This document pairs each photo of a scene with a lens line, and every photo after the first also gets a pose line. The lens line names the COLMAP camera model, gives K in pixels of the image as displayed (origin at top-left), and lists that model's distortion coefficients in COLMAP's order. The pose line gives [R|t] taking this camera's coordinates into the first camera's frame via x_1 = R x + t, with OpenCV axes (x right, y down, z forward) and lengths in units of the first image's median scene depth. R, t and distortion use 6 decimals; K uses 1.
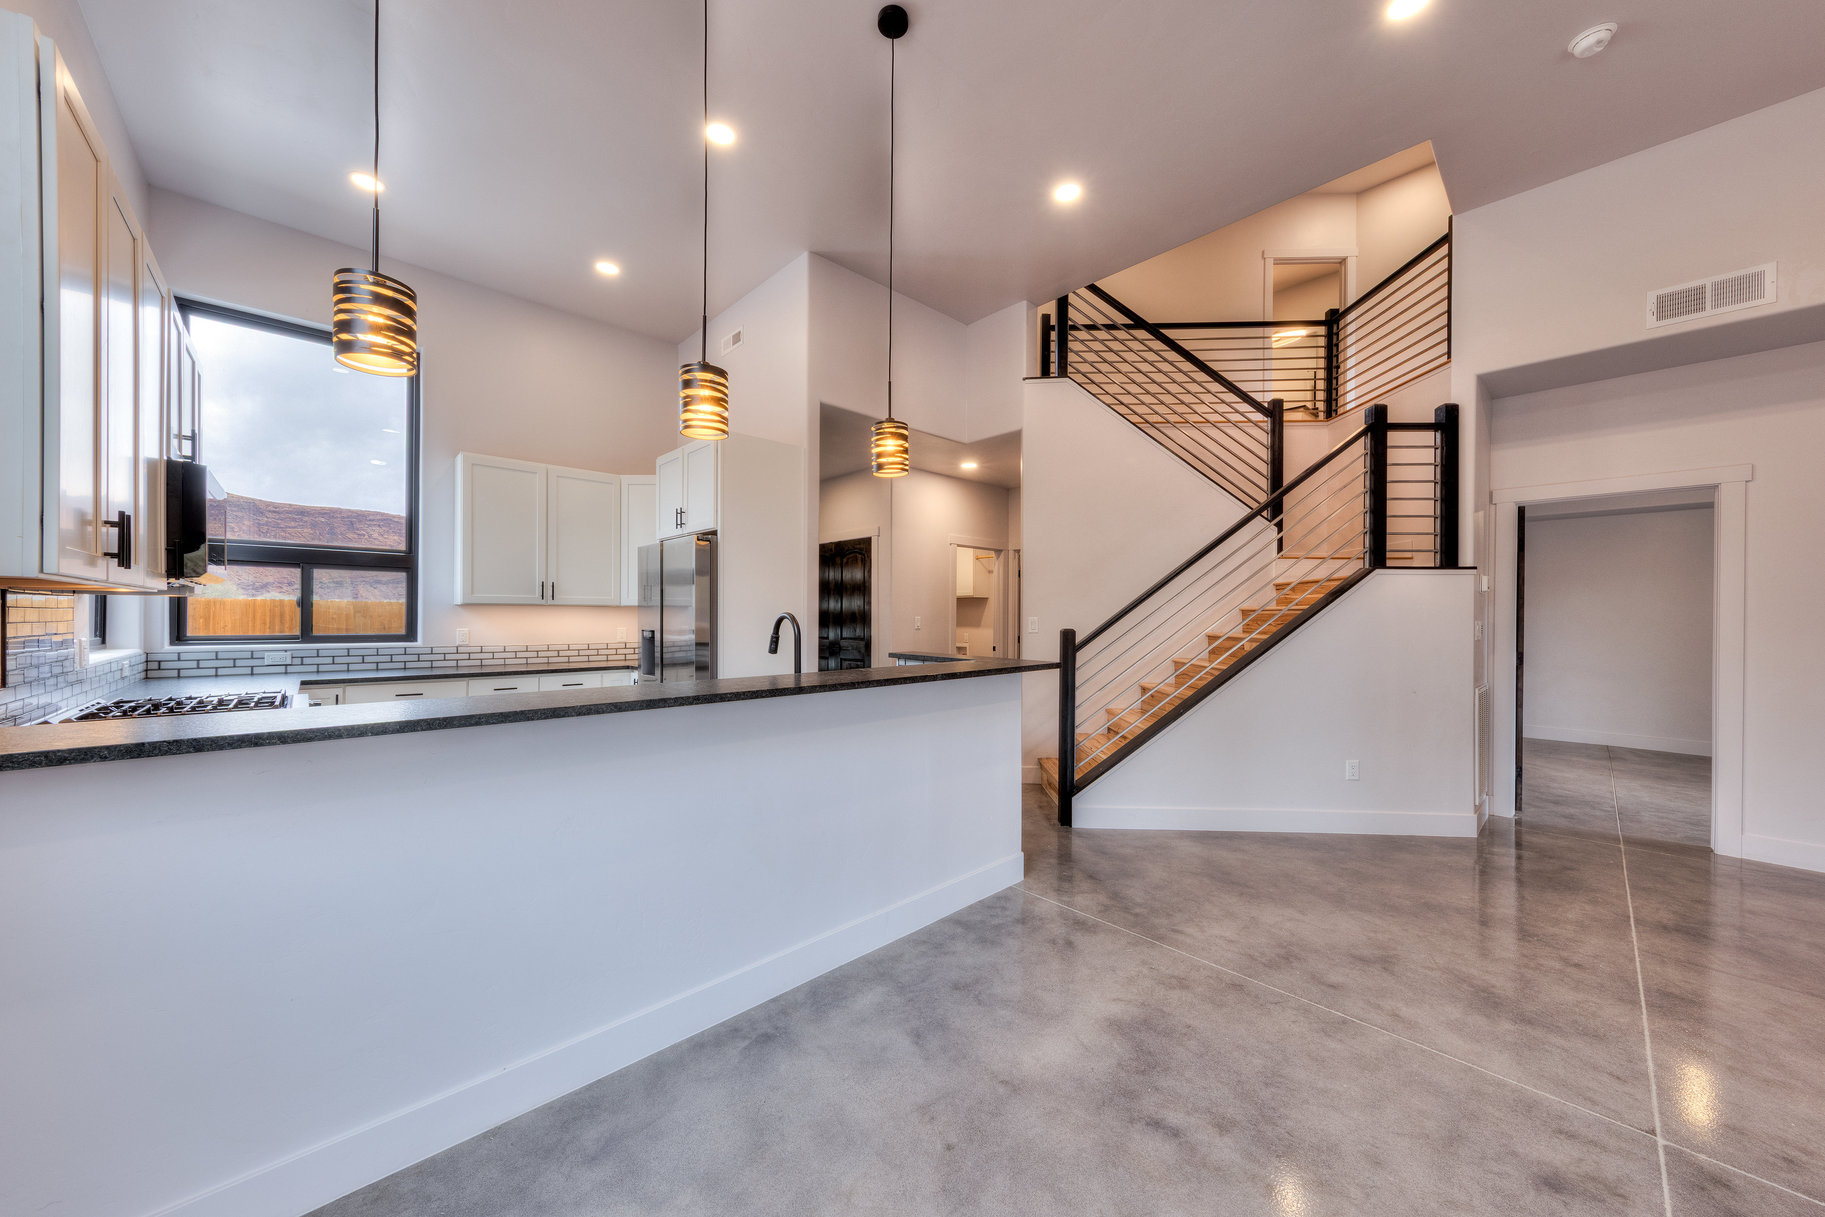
lens RADIAL K [[646.4, 0, 910.9], [0, 646.4, 620.7], [0, 0, 1]] dist [0.000893, 0.000236]
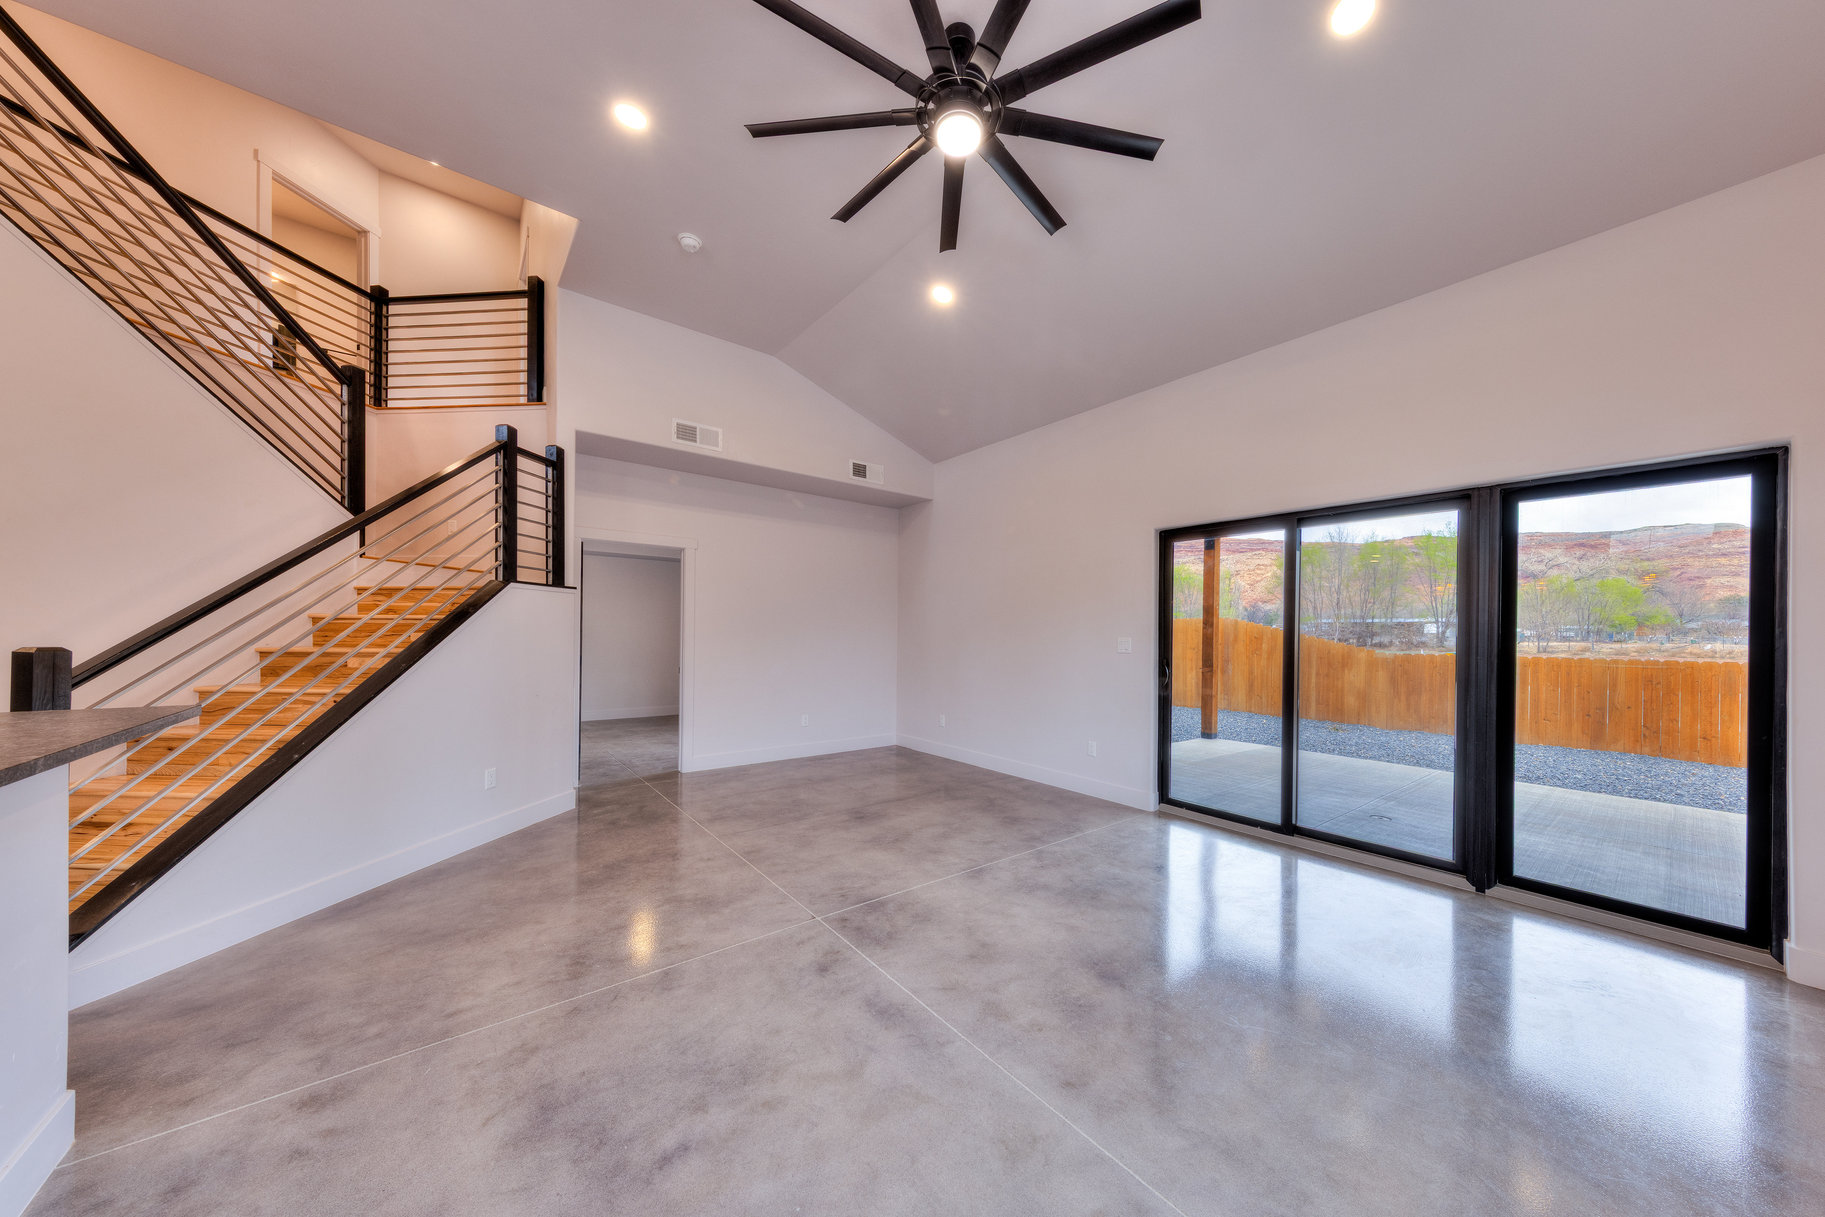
lens RADIAL K [[606.5, 0, 933.8], [0, 606.5, 599.6], [0, 0, 1]] dist [-0.000484, 0.000104]
pose [[0.076872, 0.041502, 0.996177, -0.240712], [0.007420, 0.999082, -0.042196, -0.004005], [-0.997013, 0.010635, 0.076494, 0.245540]]
